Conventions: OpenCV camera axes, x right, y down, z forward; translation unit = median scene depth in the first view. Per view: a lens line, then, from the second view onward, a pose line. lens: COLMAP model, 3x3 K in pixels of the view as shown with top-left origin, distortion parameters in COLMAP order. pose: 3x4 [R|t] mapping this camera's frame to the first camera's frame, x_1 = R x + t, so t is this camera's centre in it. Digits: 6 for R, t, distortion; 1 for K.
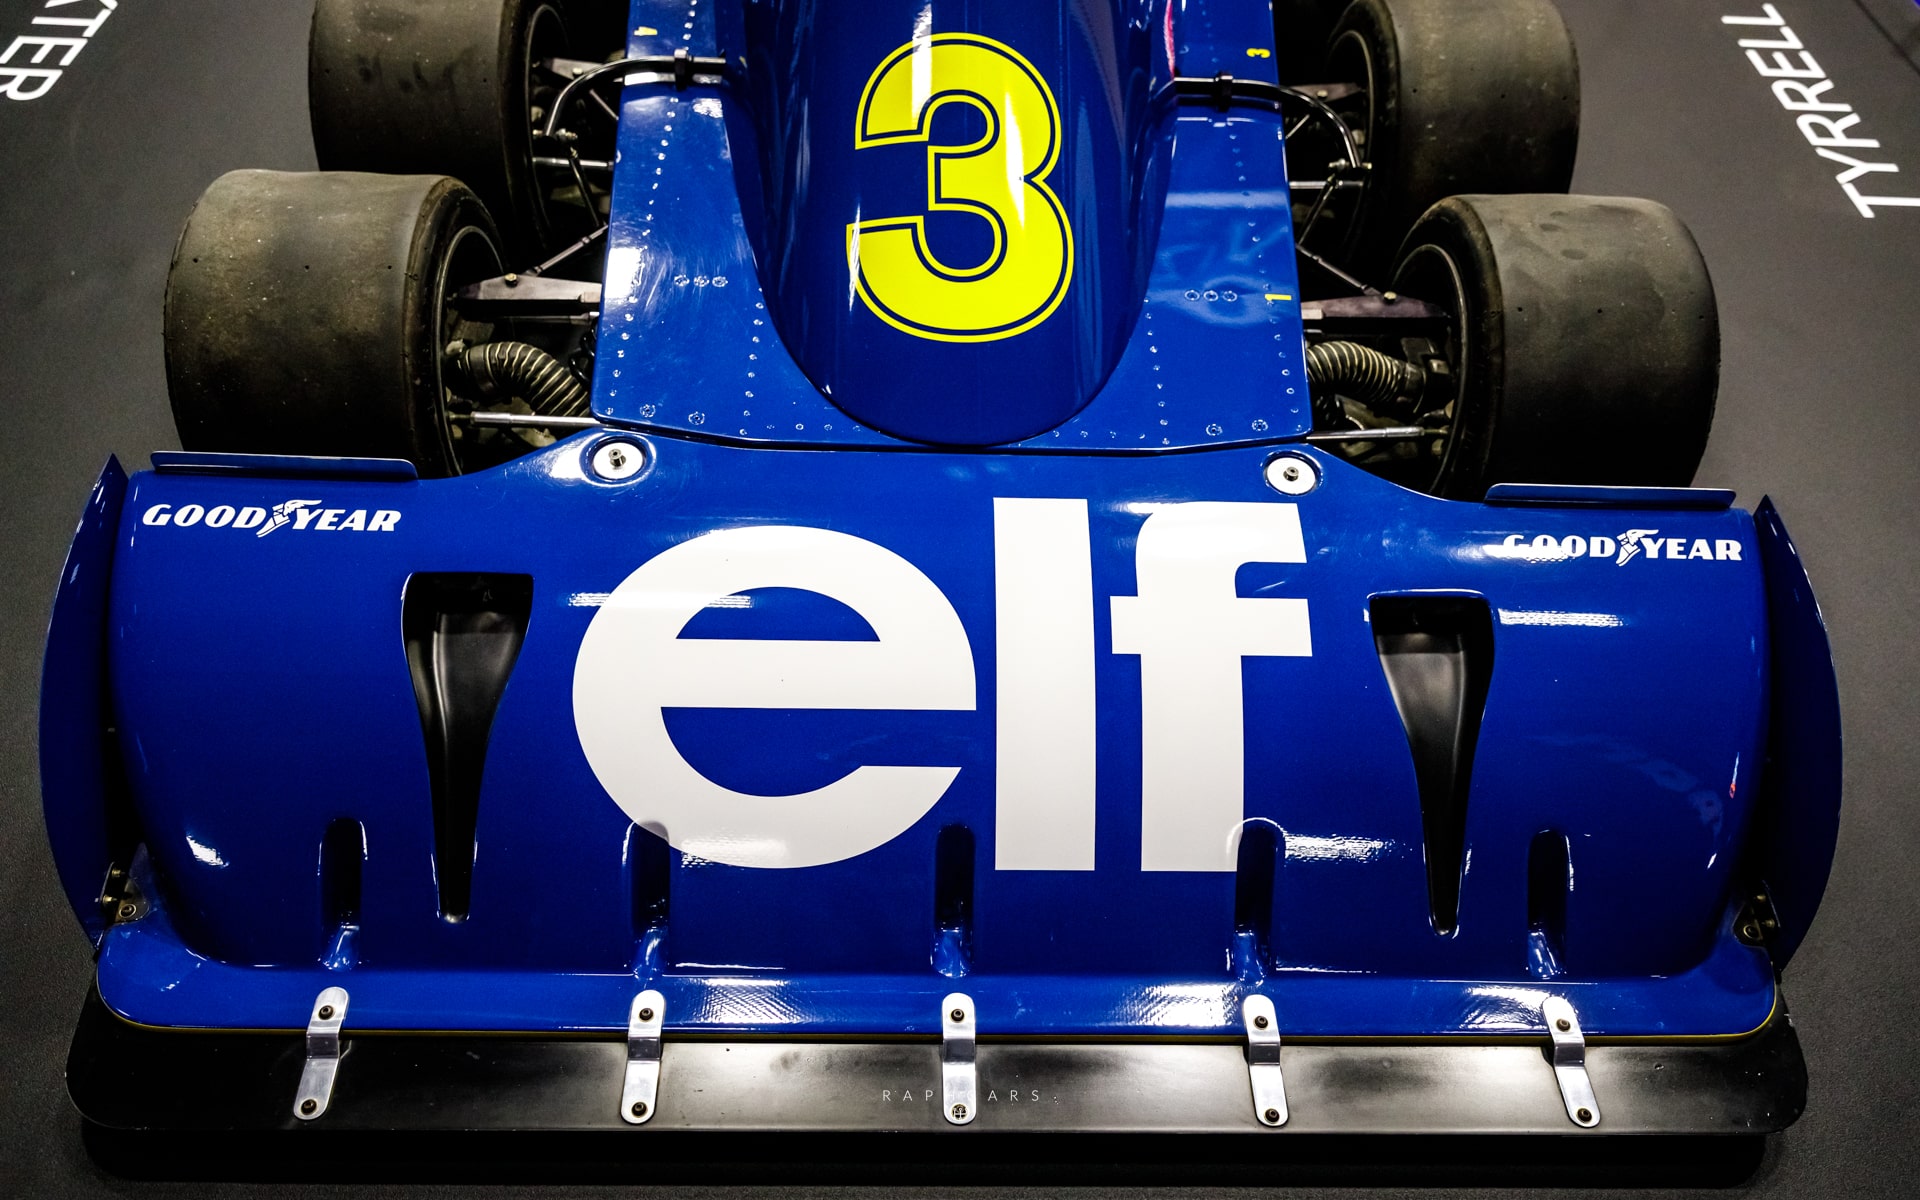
lens RADIAL K [[1393.8, 0, 958.5], [0, 1393.8, 619.8], [0, 0, 1]] dist [-0.004555, 0.012241]
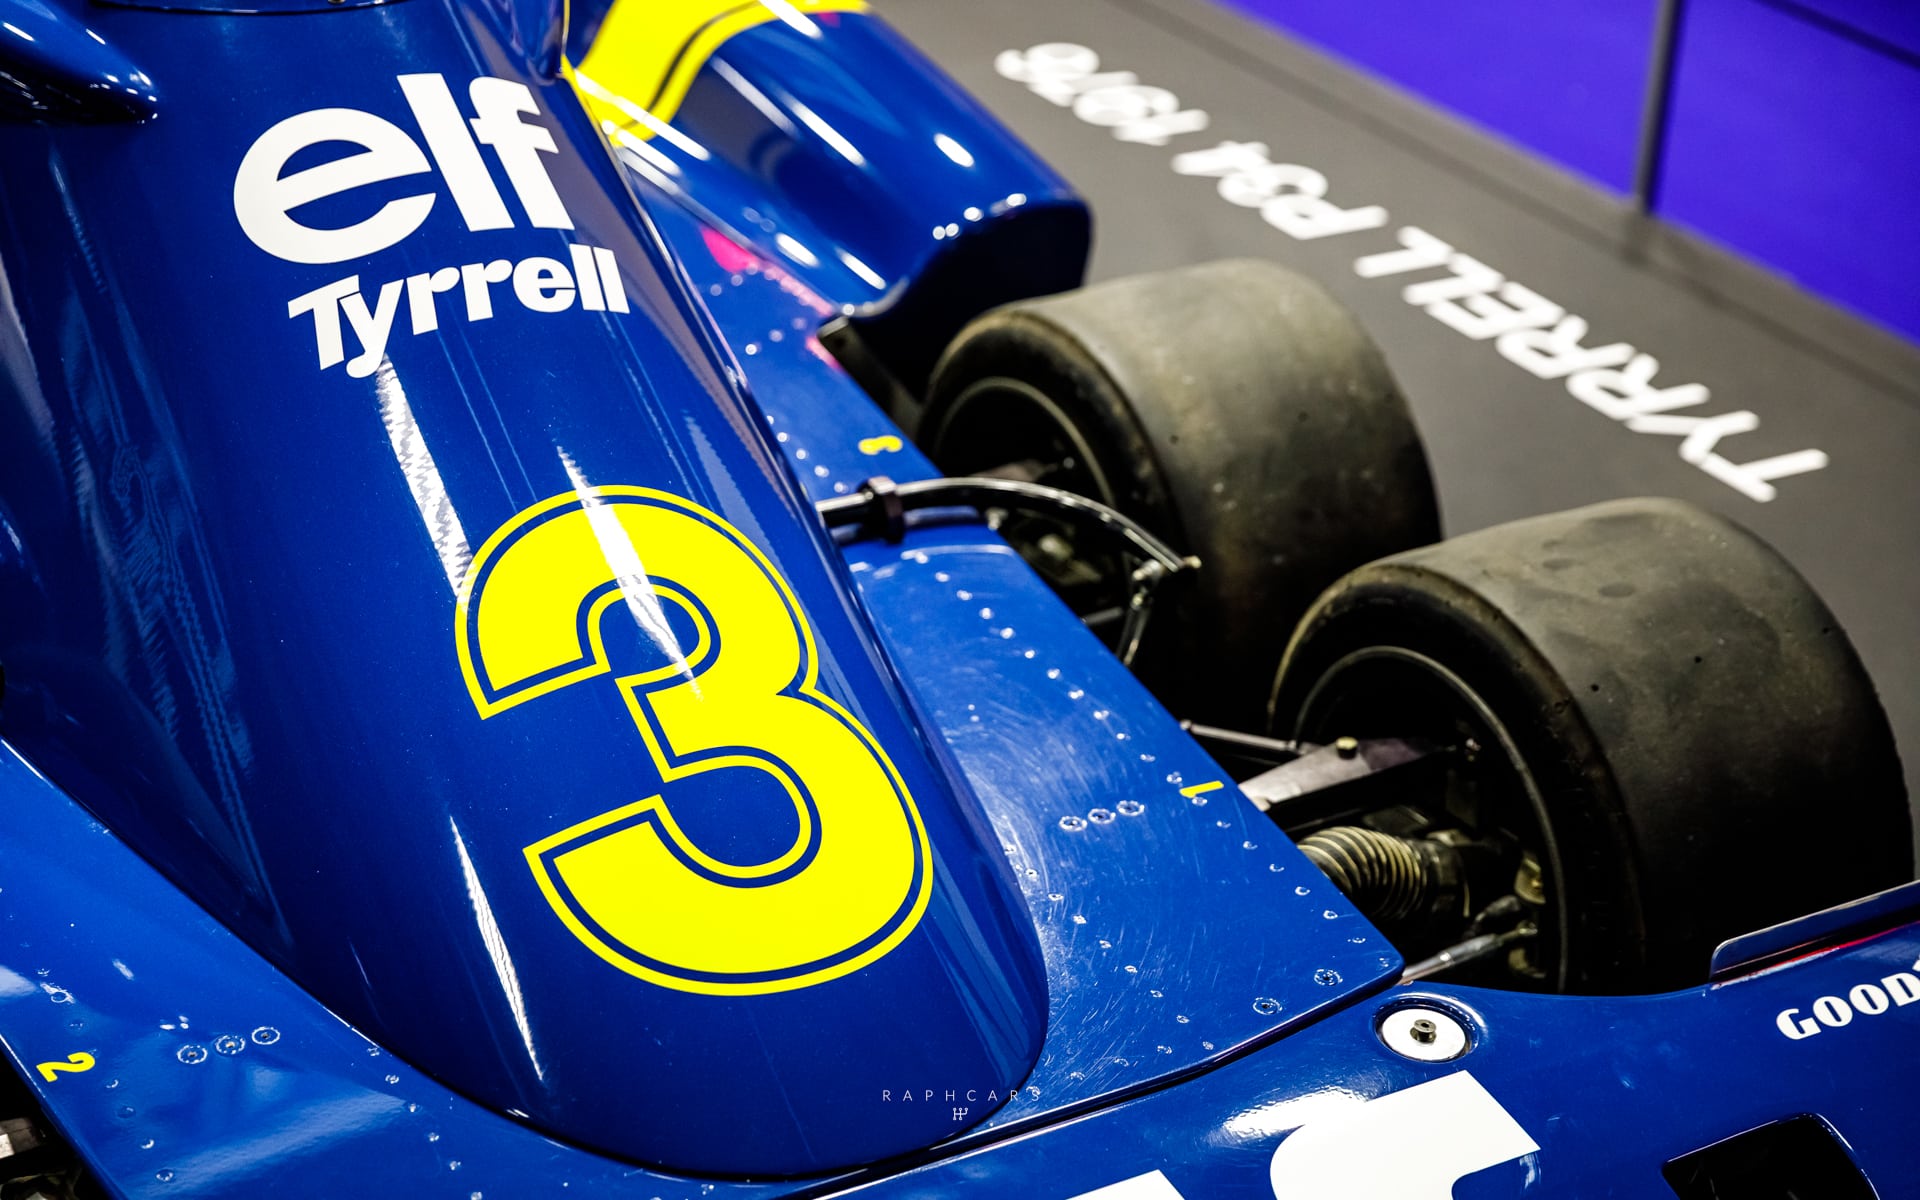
lens RADIAL K [[3560.2, 0, 961.7], [0, 3560.2, 601.8], [0, 0, 1]] dist [-0.014312, 0.000000]
pose [[0.866526, -0.227369, 0.444337, -0.514316], [0.376935, 0.881644, -0.283943, 0.079908], [-0.327187, 0.413530, 0.849671, -0.240659]]
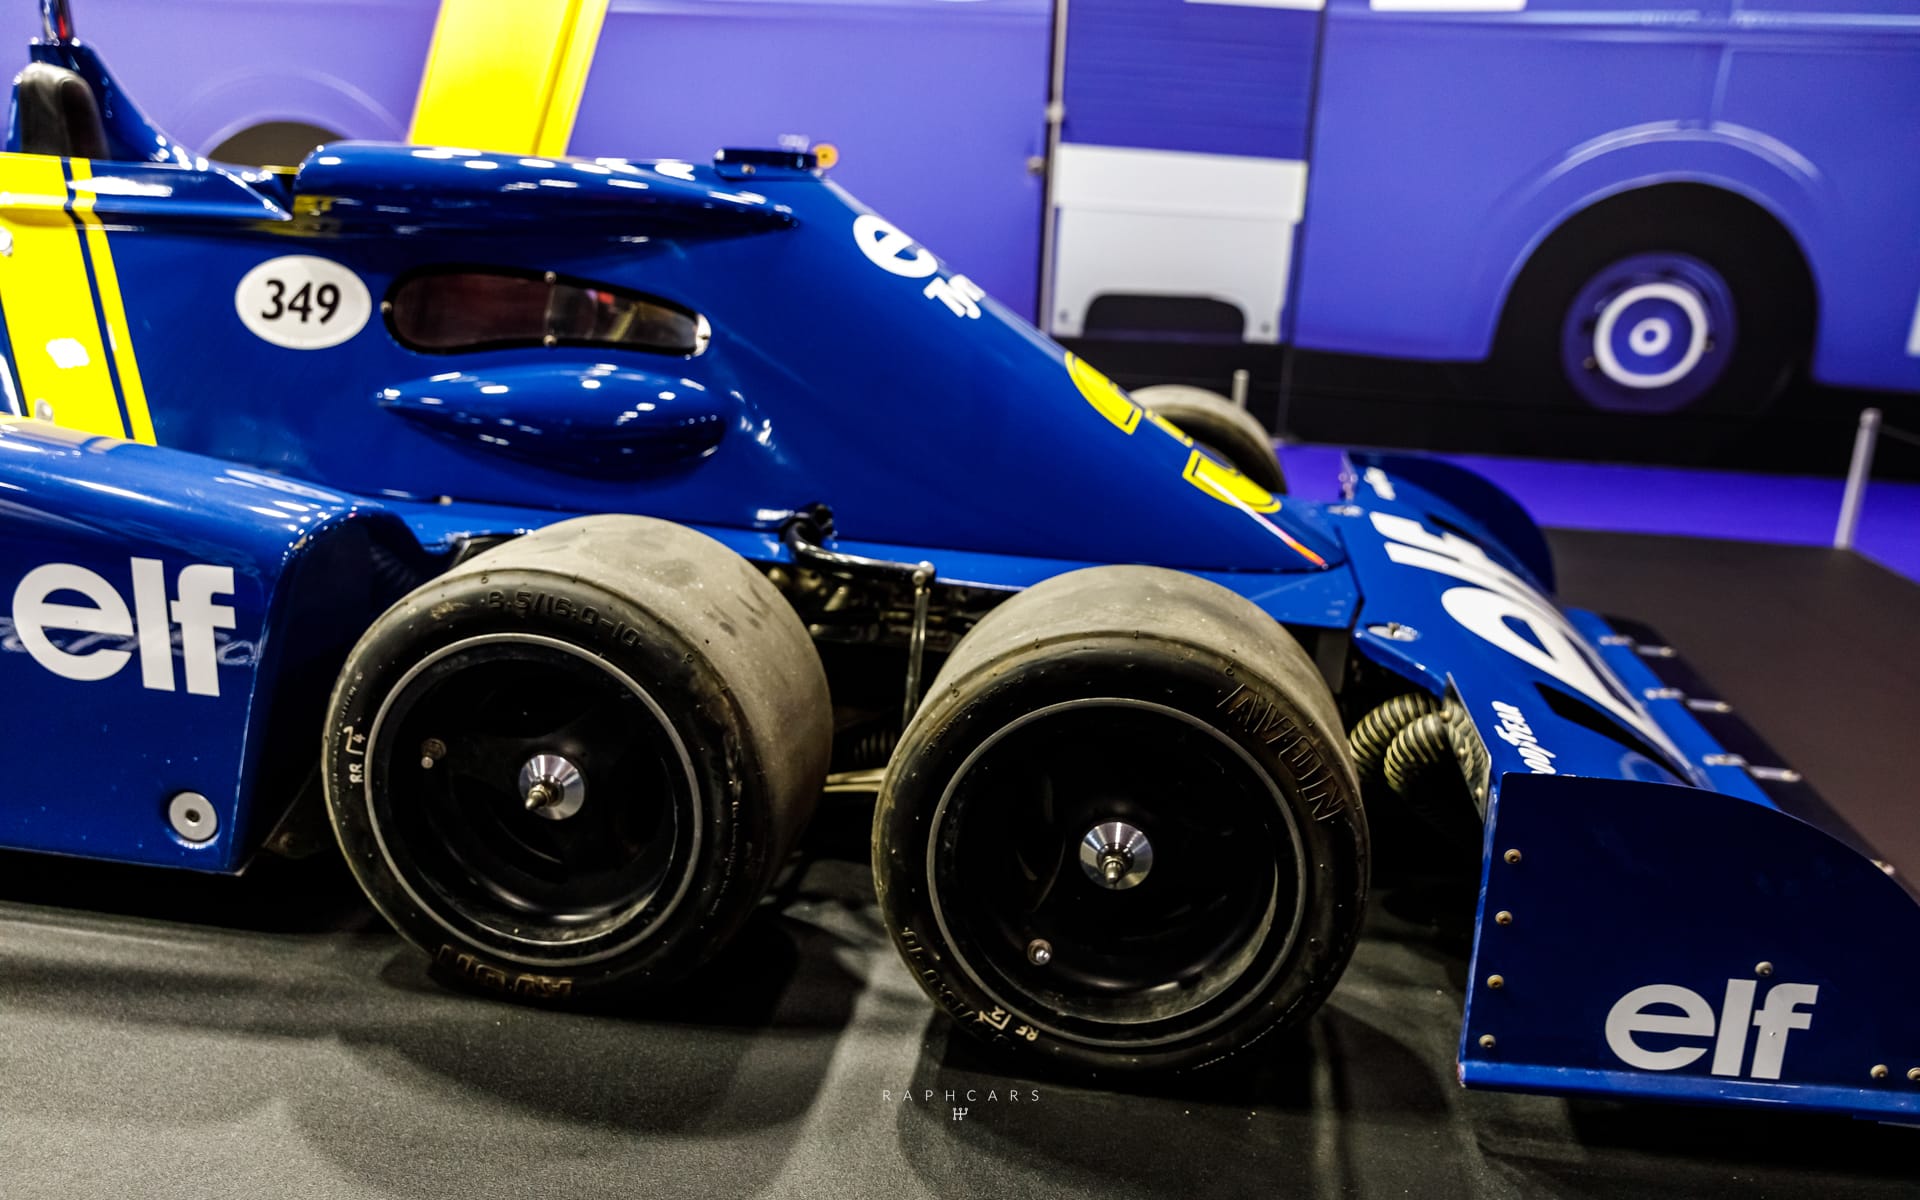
lens RADIAL K [[1446.6, 0, 966.8], [0, 1446.6, 631.7], [0, 0, 1]] dist [0.011357, 0.000043]
pose [[0.183401, -0.312094, 0.932181, -1.294362], [0.726155, 0.682190, 0.085531, -0.431320], [-0.662619, 0.661221, 0.351743, 0.780370]]
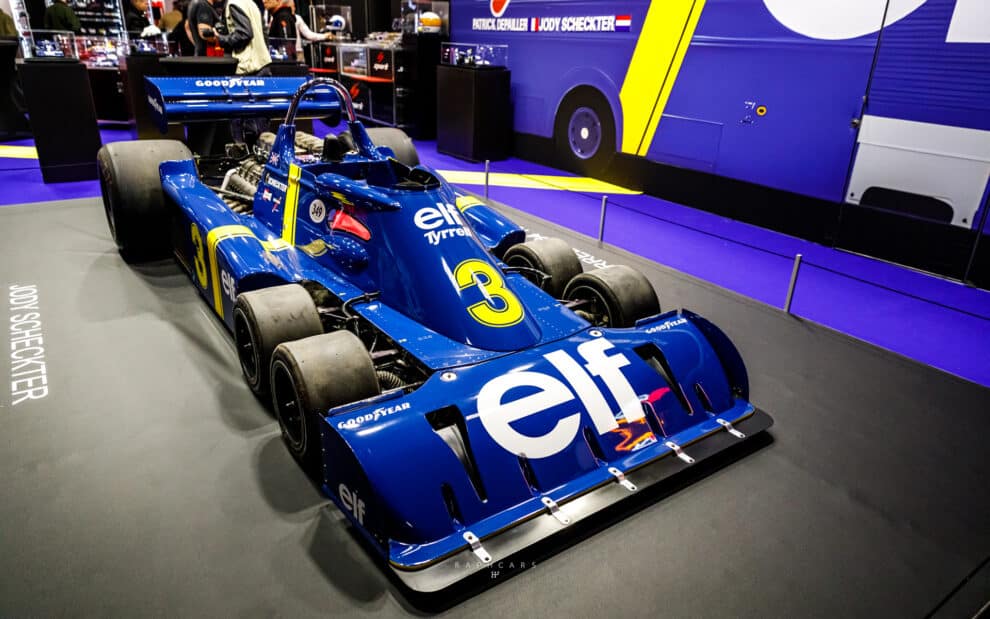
lens RADIAL K [[649.5, 0, 495.4], [0, 649.5, 296.1], [0, 0, 1]] dist [0.017529, -0.008417]
pose [[0.828384, -0.219561, 0.515338, -0.885104], [0.427170, 0.842732, -0.327611, 0.277132], [-0.362362, 0.491525, 0.791895, -0.385061]]
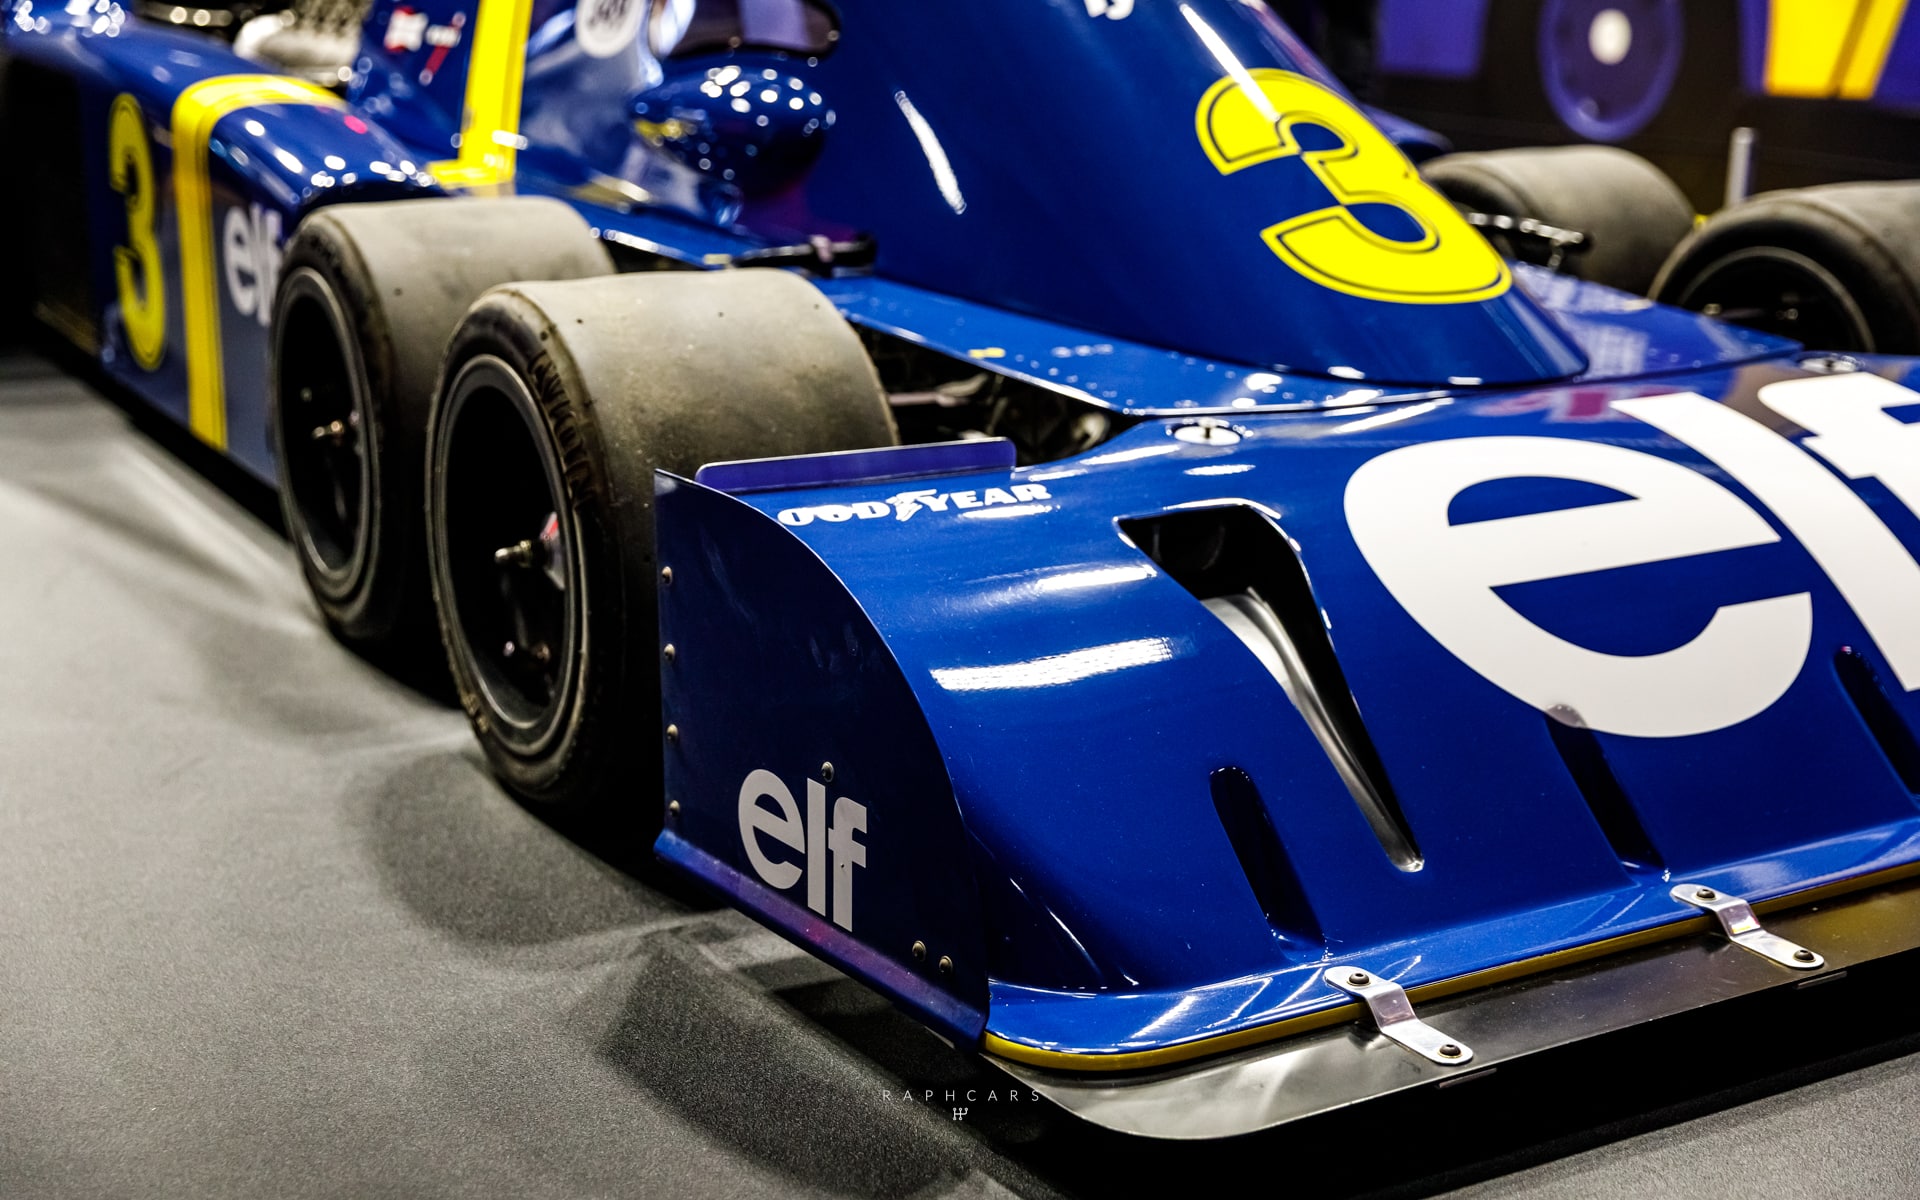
lens RADIAL K [[2522.8, 0, 965.0], [0, 2522.8, 602.5], [0, 0, 1]] dist [-0.009263, 0.000000]
pose [[0.874131, -0.157822, 0.459334, -0.967566], [0.386980, 0.797815, -0.462318, 0.525595], [-0.293499, 0.581879, 0.758468, 0.031671]]
